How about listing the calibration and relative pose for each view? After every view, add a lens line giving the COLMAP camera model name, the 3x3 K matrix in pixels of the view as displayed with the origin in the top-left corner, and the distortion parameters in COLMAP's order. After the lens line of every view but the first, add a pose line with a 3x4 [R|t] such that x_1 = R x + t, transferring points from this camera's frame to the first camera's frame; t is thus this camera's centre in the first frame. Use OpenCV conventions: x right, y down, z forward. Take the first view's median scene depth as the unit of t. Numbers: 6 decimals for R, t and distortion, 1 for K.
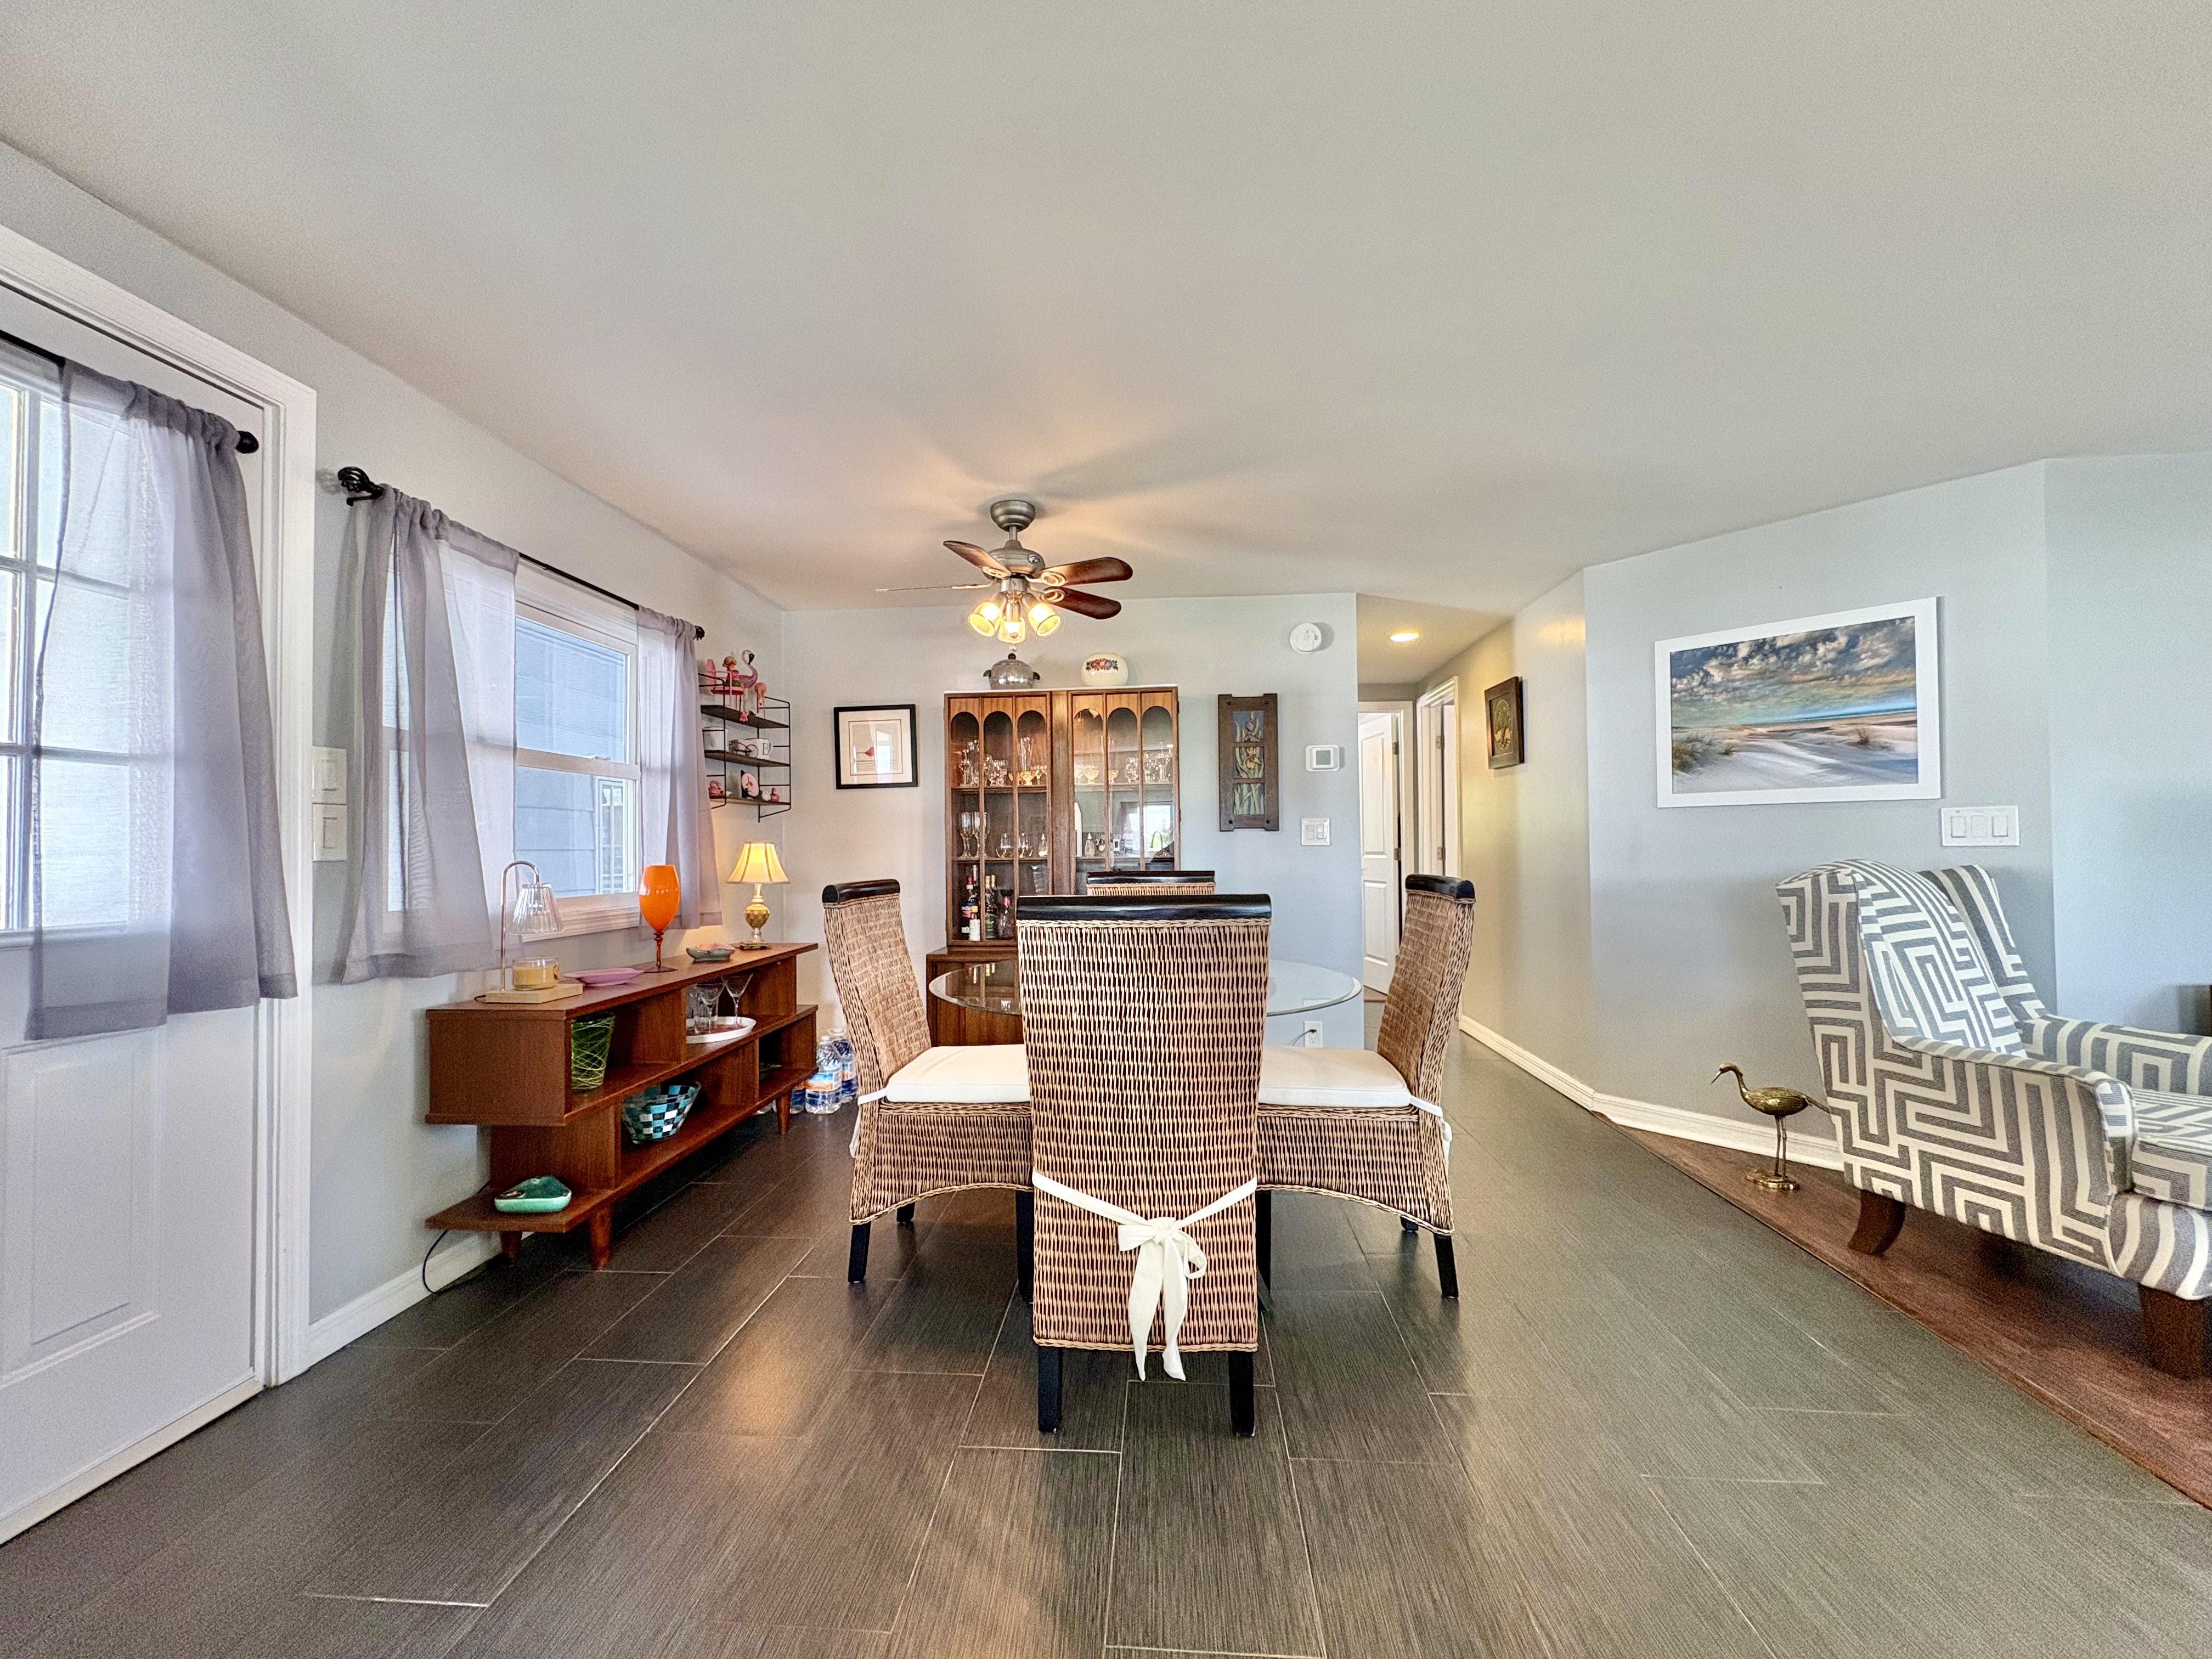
lens RADIAL K [[882.9, 0, 1097.7], [0, 882.9, 837.3], [0, 0, 1]] dist [-0.000700, 0.000457]
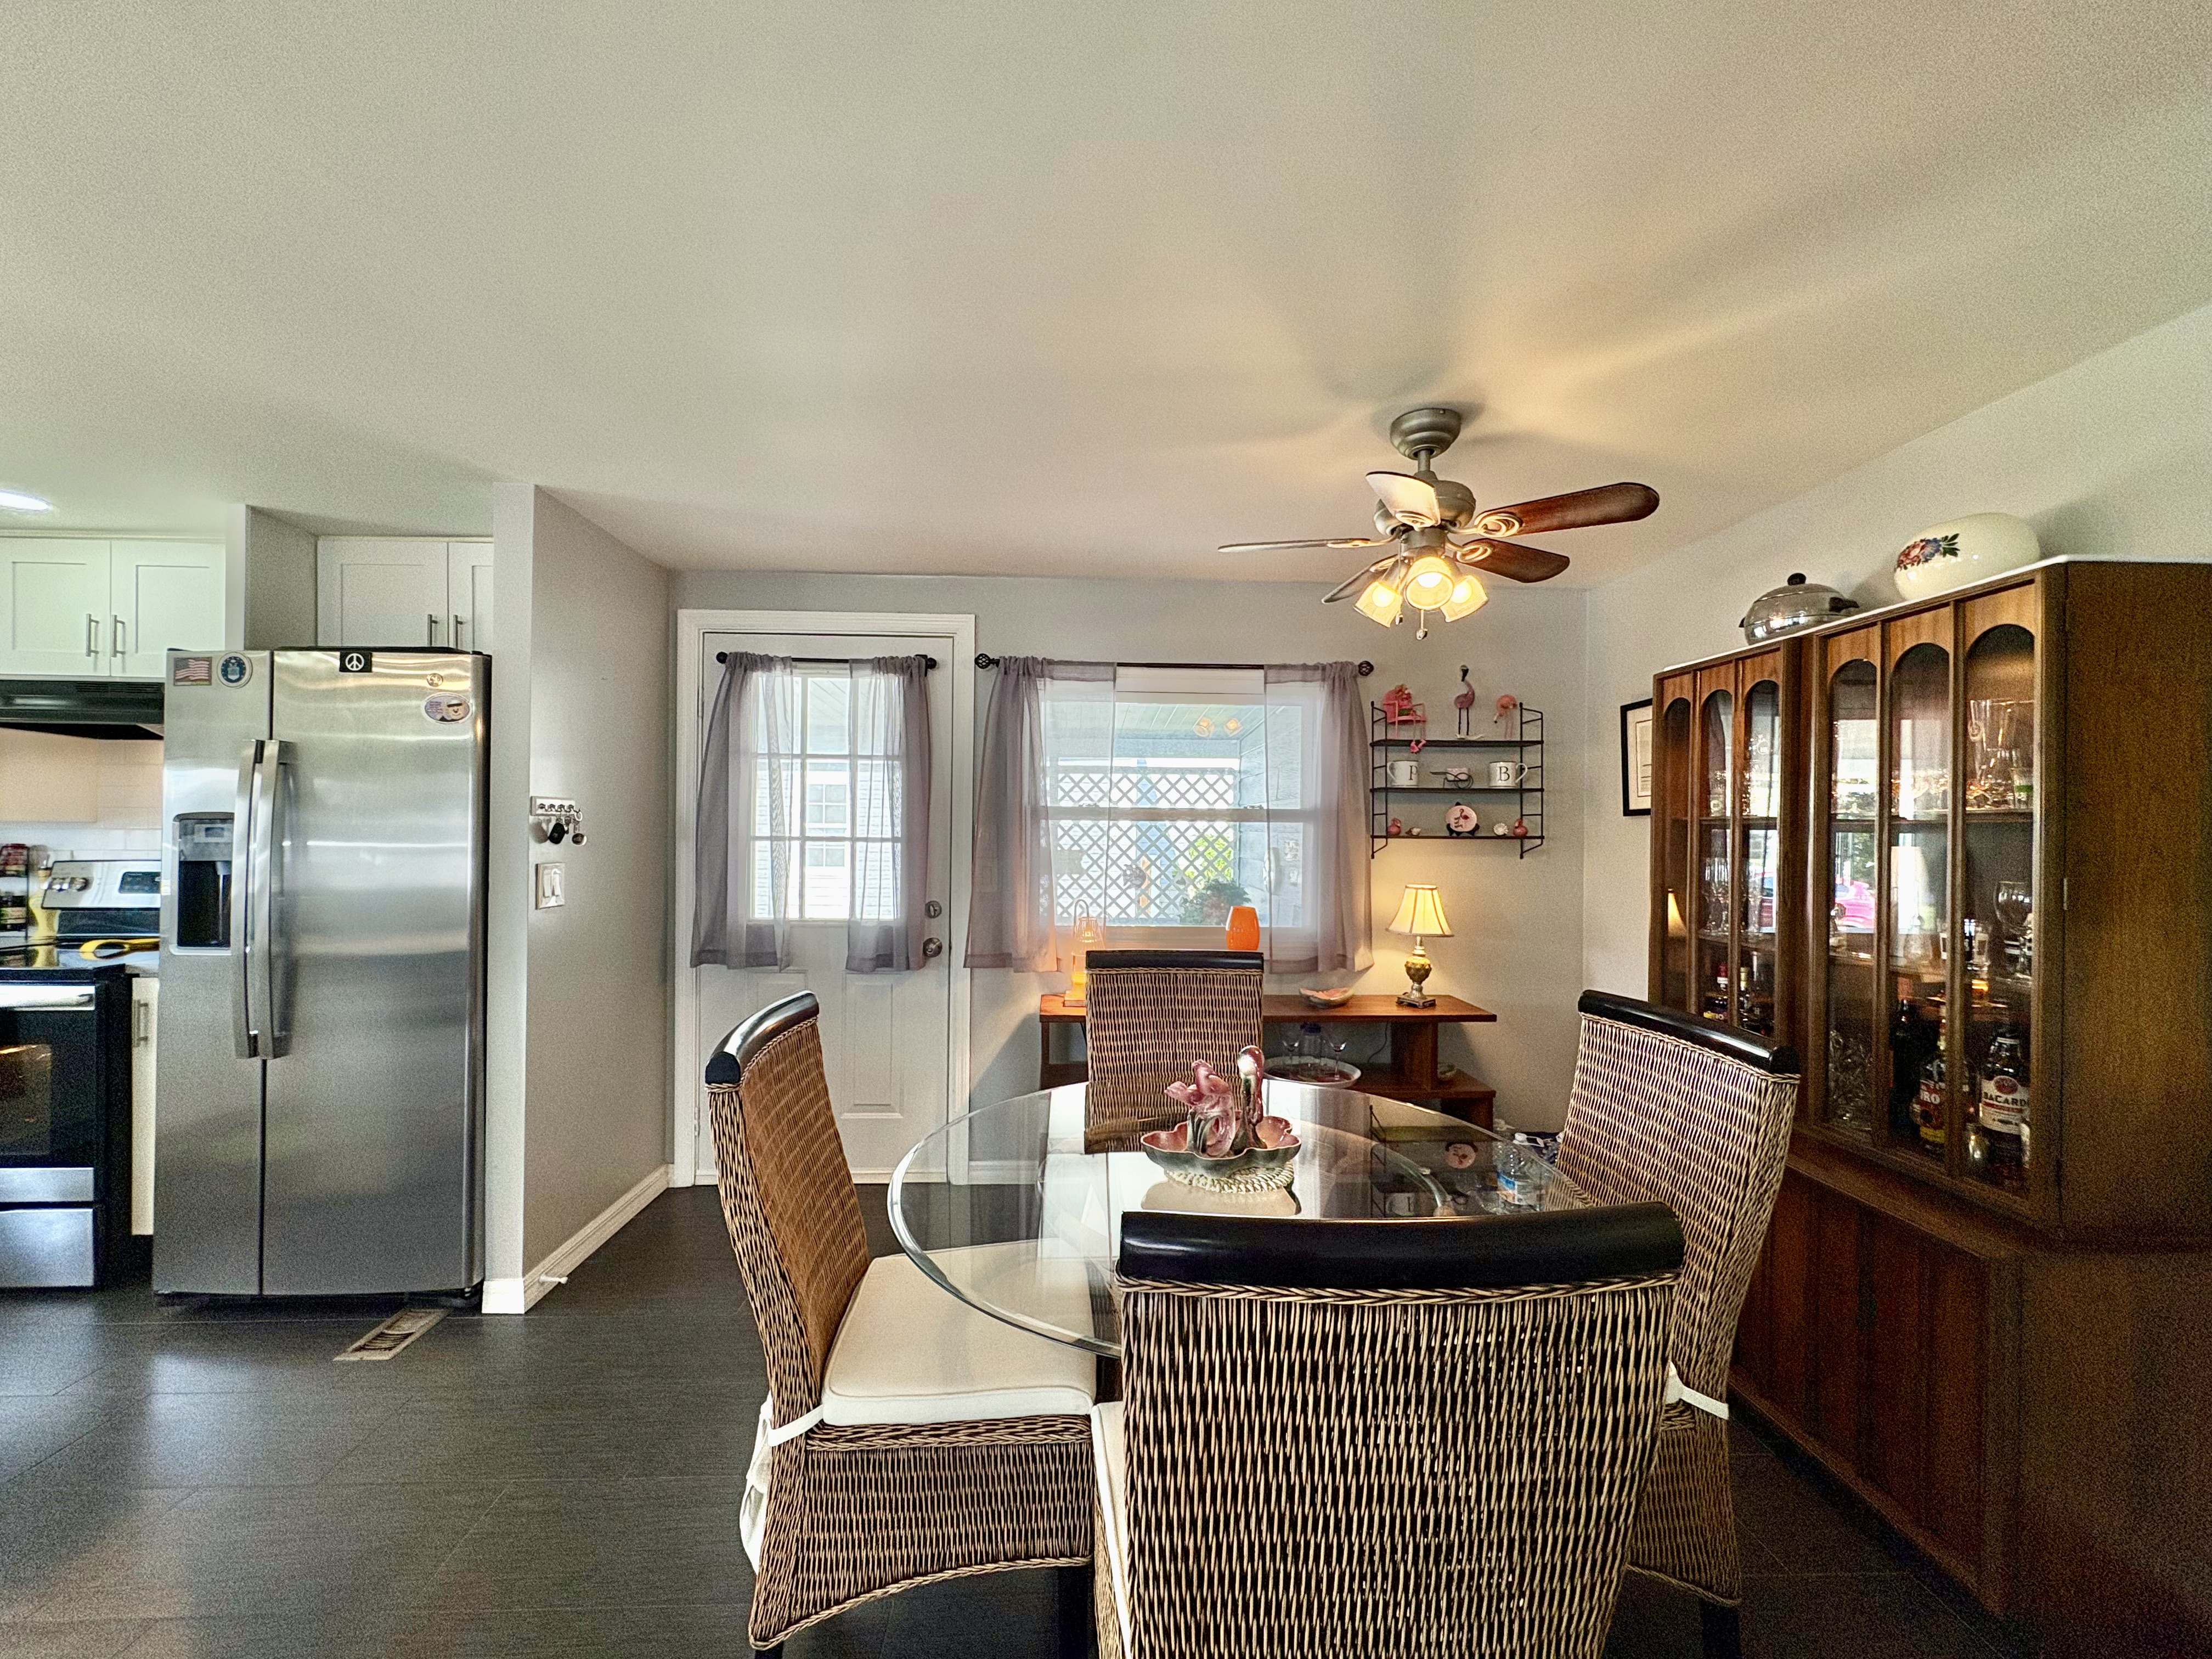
lens RADIAL K [[878.2, 0, 1108.5], [0, 878.2, 833.2], [0, 0, 1]] dist [0.000903, 0.000192]
pose [[0.128773, 0.015378, -0.991555, 0.411749], [0.001981, 0.999874, 0.015764, -0.057390], [0.991672, -0.003995, 0.128726, 0.520563]]
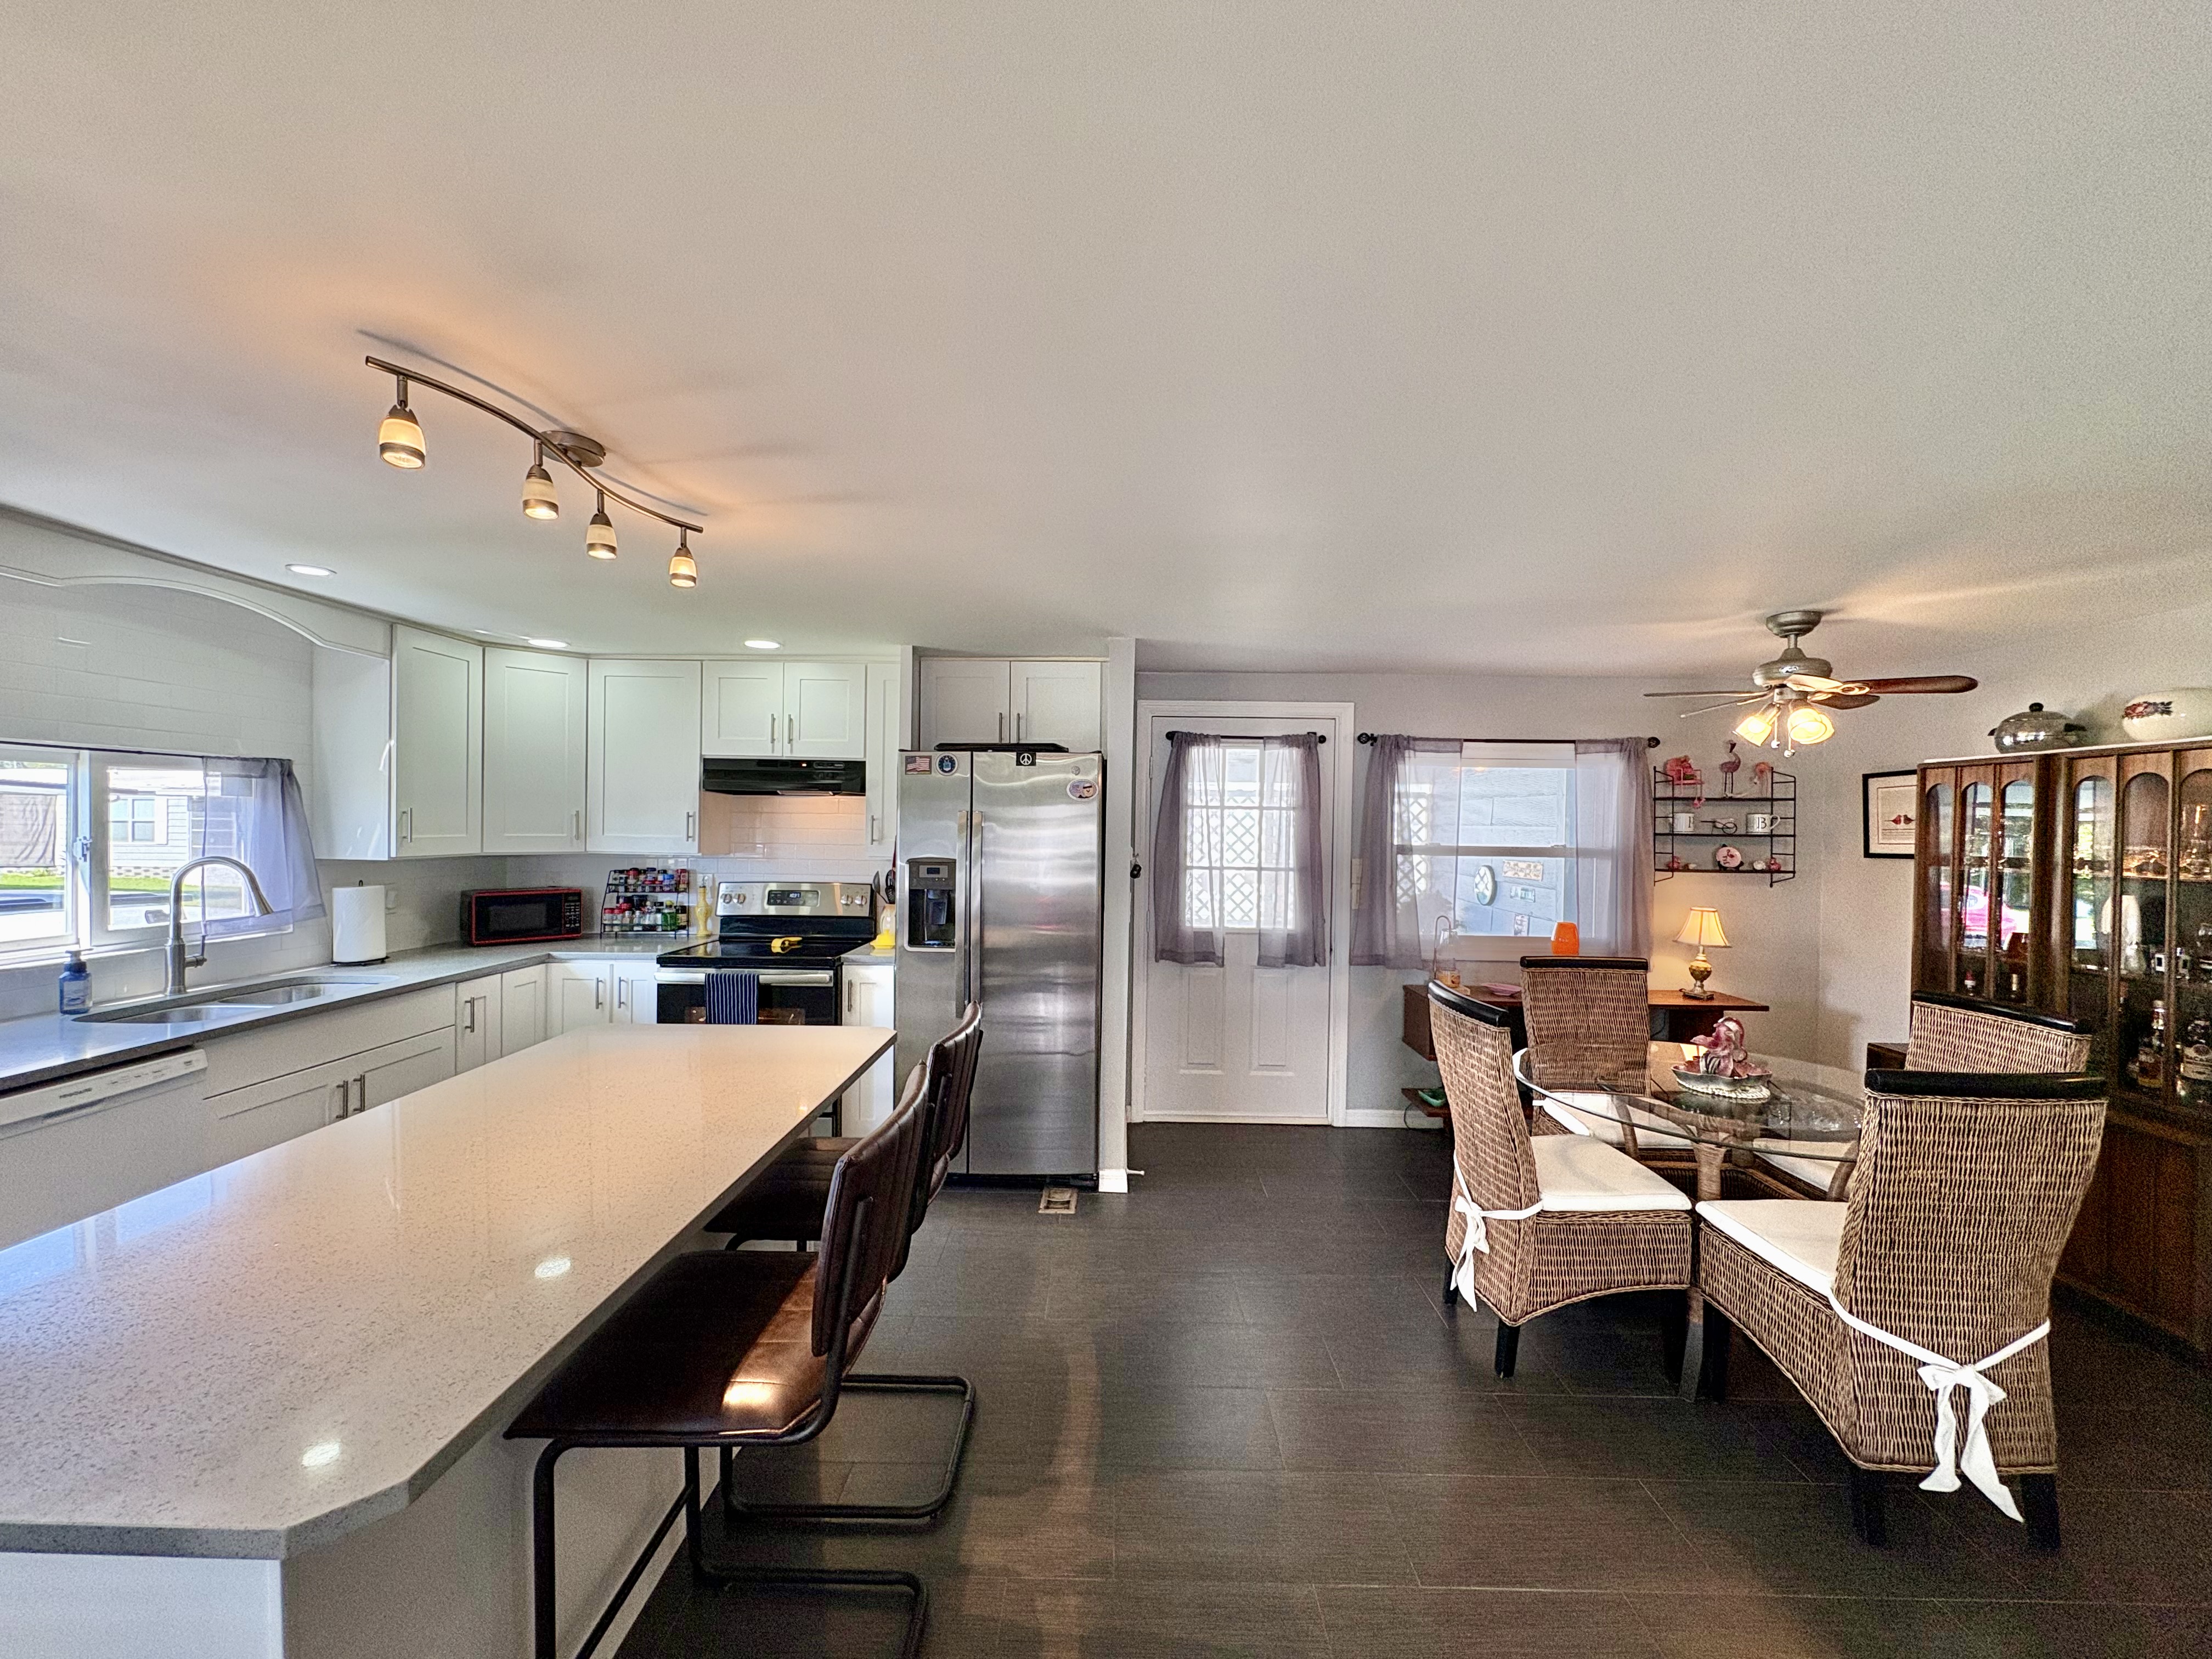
lens RADIAL K [[878.2, 0, 1108.5], [0, 878.2, 833.2], [0, 0, 1]] dist [0.000903, 0.000192]
pose [[0.074800, 0.021318, -0.996971, 0.663916], [-0.002580, 0.999772, 0.021184, -0.108864], [0.997195, 0.000988, 0.074838, 0.103562]]
